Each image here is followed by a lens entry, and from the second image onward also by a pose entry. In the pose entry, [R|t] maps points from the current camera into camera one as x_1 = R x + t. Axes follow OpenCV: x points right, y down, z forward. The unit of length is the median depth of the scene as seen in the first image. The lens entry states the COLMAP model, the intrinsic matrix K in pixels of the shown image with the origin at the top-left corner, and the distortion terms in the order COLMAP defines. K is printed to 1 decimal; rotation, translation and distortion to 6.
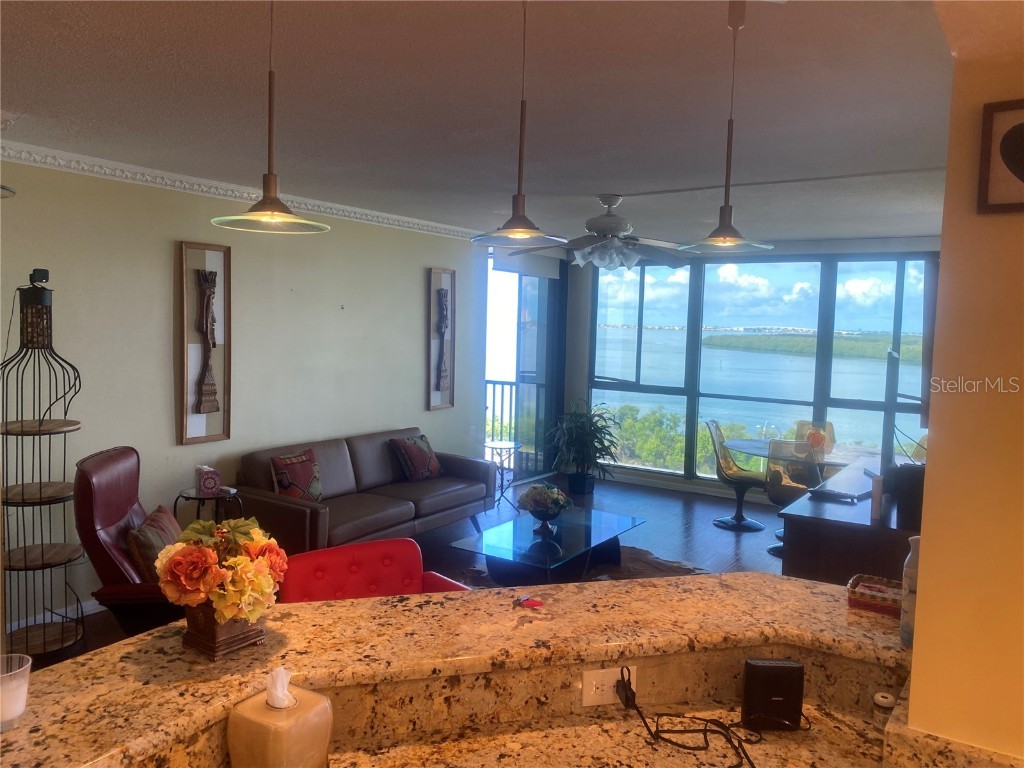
lens RADIAL K [[790.3, 0, 505.6], [0, 790.3, 385.1], [0, 0, 1]] dist [0.063349, -0.061478]
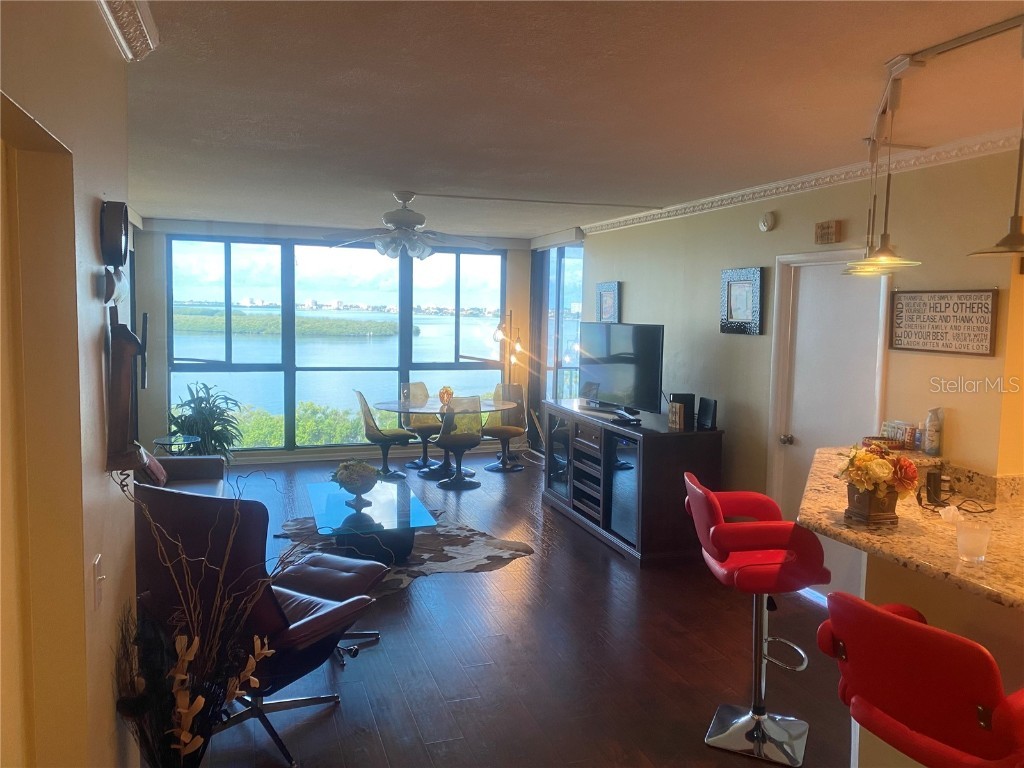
lens RADIAL K [[790.3, 0, 502.7], [0, 790.3, 379.4], [0, 0, 1]] dist [0.063349, -0.061478]
pose [[0.628644, -0.090909, 0.772362, -0.394406], [0.060572, 0.995851, 0.067913, -0.029066], [-0.775331, 0.004090, 0.631542, 0.125962]]
